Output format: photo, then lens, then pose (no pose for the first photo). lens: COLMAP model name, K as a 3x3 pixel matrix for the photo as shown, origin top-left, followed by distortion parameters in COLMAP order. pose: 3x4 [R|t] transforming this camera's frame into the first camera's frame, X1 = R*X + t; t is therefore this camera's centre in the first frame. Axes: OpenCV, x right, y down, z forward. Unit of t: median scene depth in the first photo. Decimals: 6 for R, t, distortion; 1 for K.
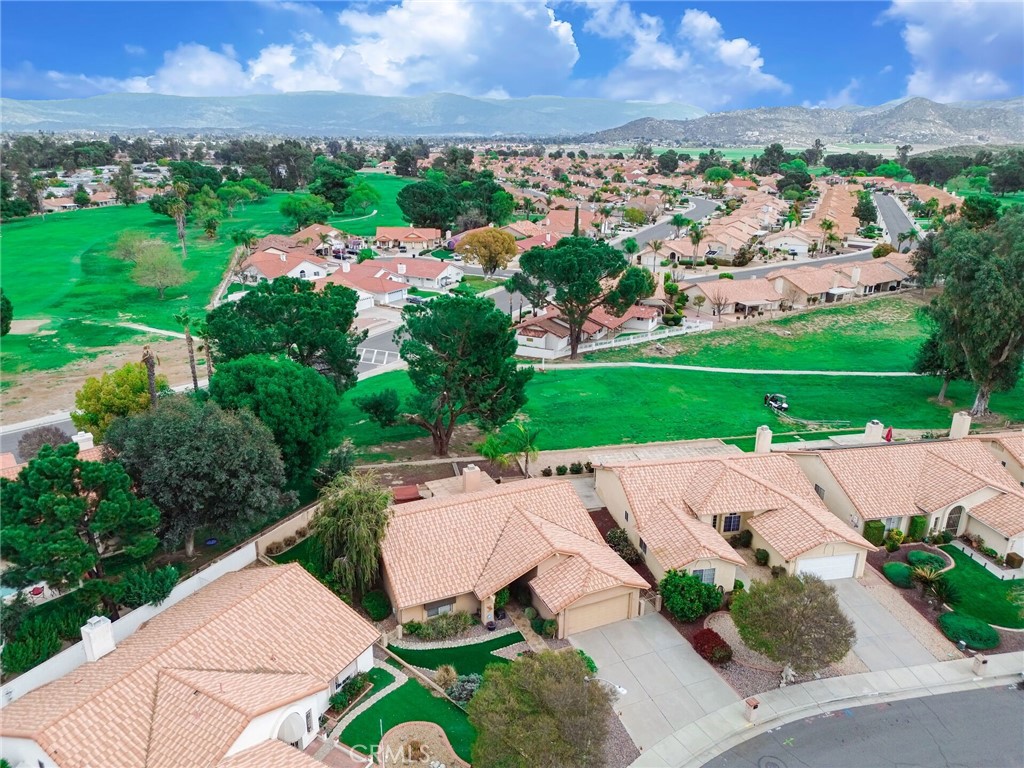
lens RADIAL K [[714.6, 0, 512.6], [0, 714.6, 390.7], [0, 0, 1]] dist [0.080760, -0.084943]
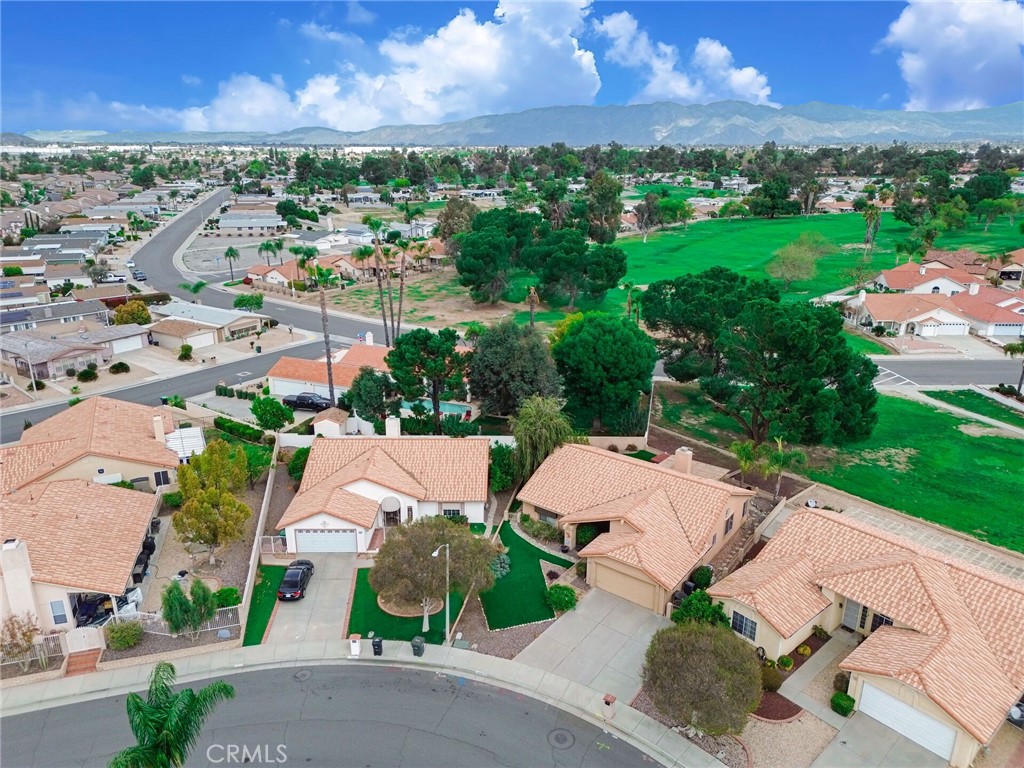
lens RADIAL K [[714.6, 0, 512.6], [0, 714.6, 390.7], [0, 0, 1]] dist [0.080760, -0.084943]
pose [[0.491697, 0.277889, -0.825235, 0.556439], [-0.287619, 0.946349, 0.147302, -0.049472], [0.821894, 0.164925, 0.545243, 0.153432]]
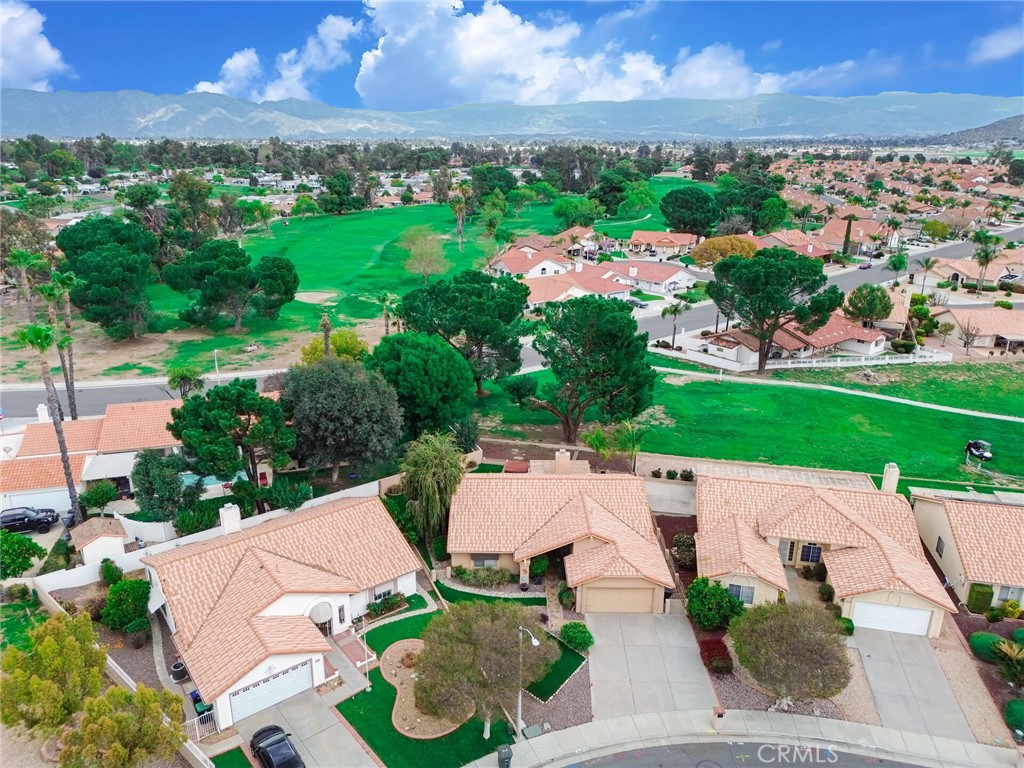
lens RADIAL K [[714.6, 0, 512.6], [0, 714.6, 390.7], [0, 0, 1]] dist [0.080760, -0.084943]
pose [[0.916545, 0.129950, -0.378231, 0.223153], [-0.131667, 0.991062, 0.021441, 0.001051], [0.377636, 0.030149, 0.925463, -0.034965]]
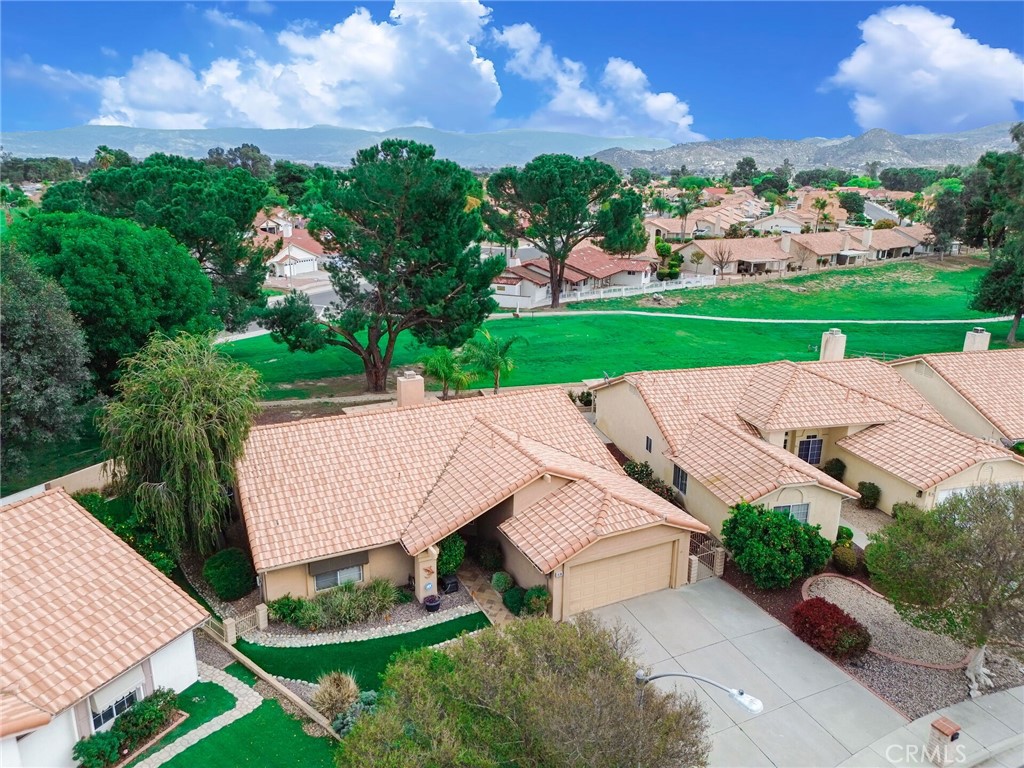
lens RADIAL K [[714.6, 0, 512.6], [0, 714.6, 390.7], [0, 0, 1]] dist [0.080760, -0.084943]
pose [[0.999268, -0.011514, 0.036480, 0.009594], [0.012967, 0.999122, -0.039831, 0.122018], [-0.035990, 0.040275, 0.998540, 0.285370]]
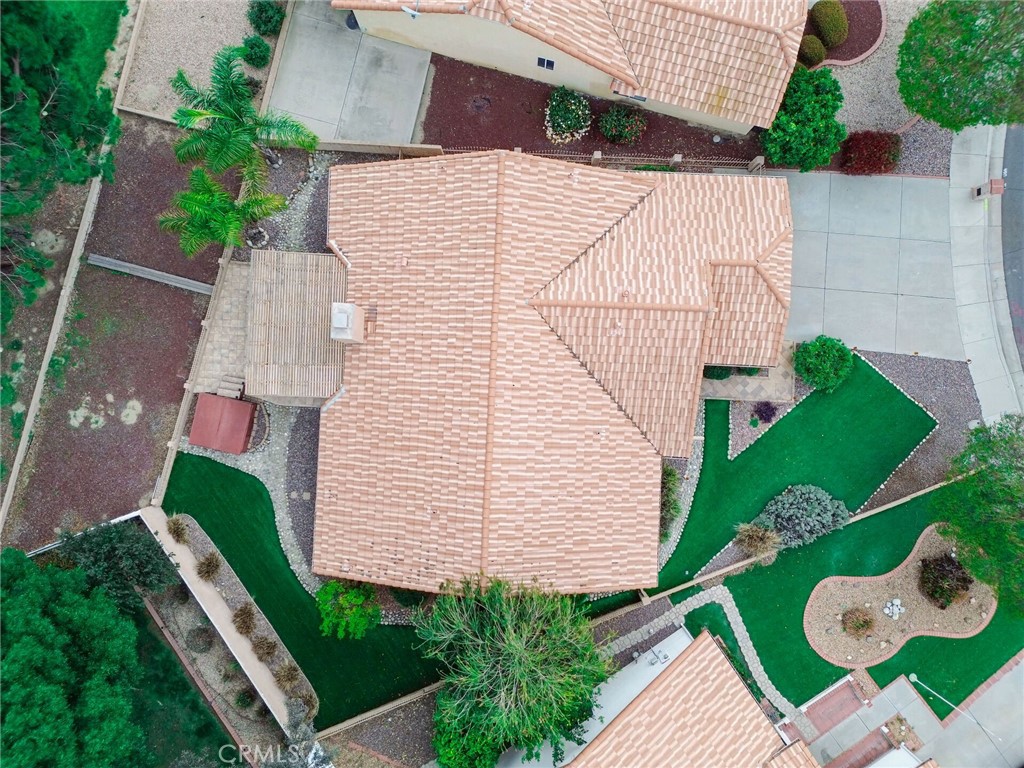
lens RADIAL K [[714.6, 0, 512.6], [0, 714.6, 390.7], [0, 0, 1]] dist [0.080760, -0.084943]
pose [[0.448306, -0.893880, 0.000427, -0.040533], [0.292278, 0.147037, 0.944962, -0.213585], [-0.844746, -0.423507, 0.327179, 0.618403]]
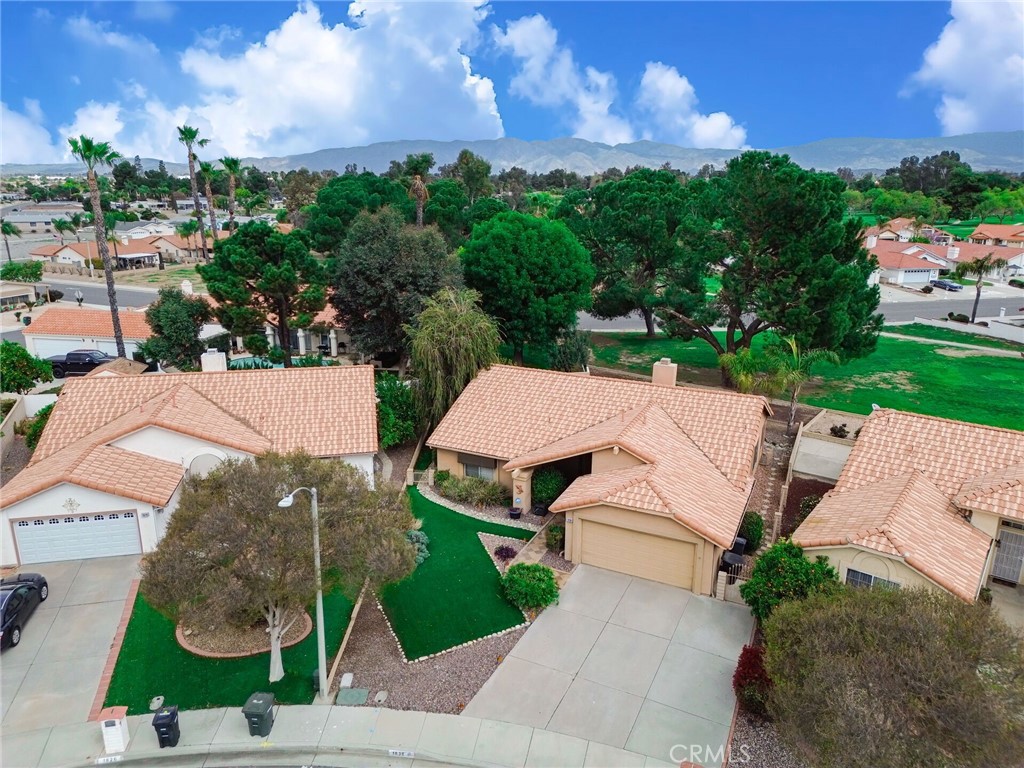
lens RADIAL K [[714.6, 0, 512.6], [0, 714.6, 390.7], [0, 0, 1]] dist [0.080760, -0.084943]
pose [[0.653862, 0.209660, -0.726985, 0.310467], [-0.248124, 0.967123, 0.055749, 0.110262], [0.714772, 0.143931, 0.684386, 0.319873]]
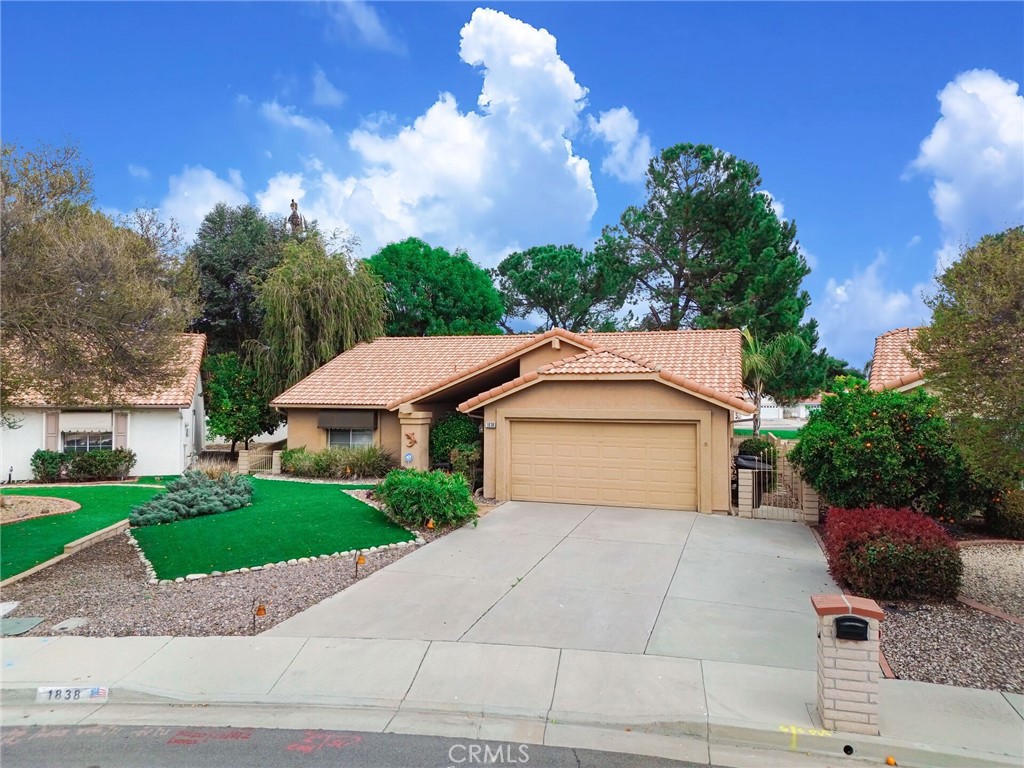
lens RADIAL K [[714.6, 0, 512.6], [0, 714.6, 390.7], [0, 0, 1]] dist [0.080760, -0.084943]
pose [[0.751948, -0.011234, -0.659126, 0.220486], [-0.214207, 0.941434, -0.260418, 0.252274], [0.623449, 0.337011, 0.705503, 0.459325]]
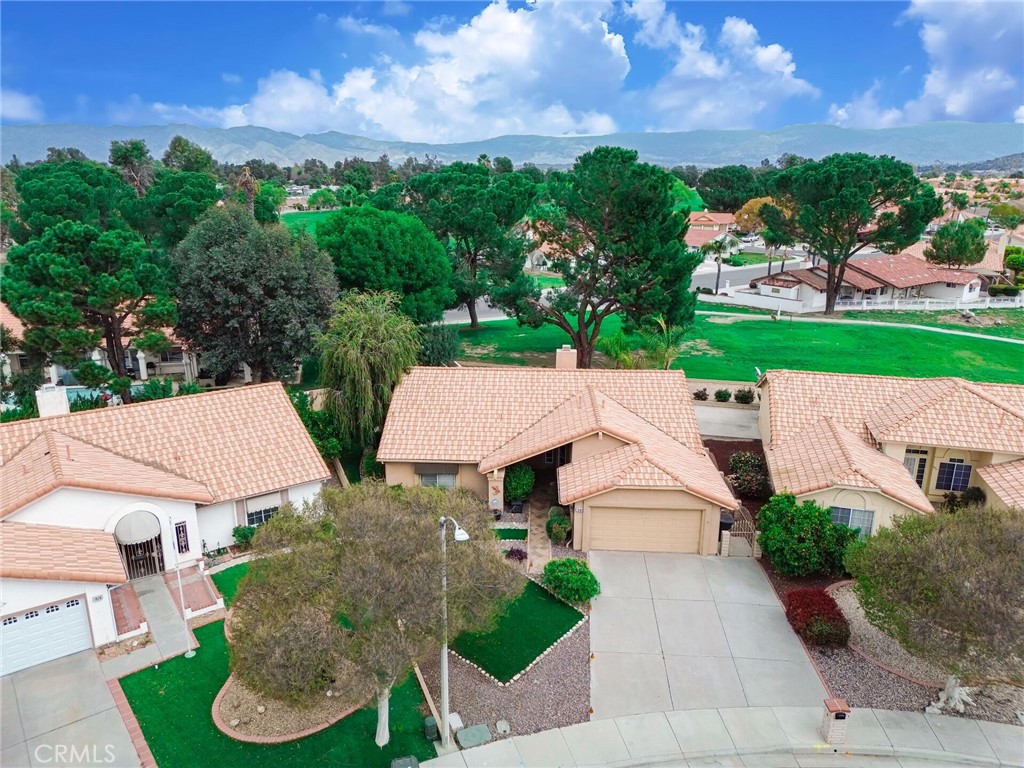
lens RADIAL K [[714.6, 0, 512.6], [0, 714.6, 390.7], [0, 0, 1]] dist [0.080760, -0.084943]
pose [[0.897401, 0.124674, -0.423235, 0.179172], [-0.142386, 0.989757, -0.010349, 0.138575], [0.417609, 0.069550, 0.905961, 0.235620]]
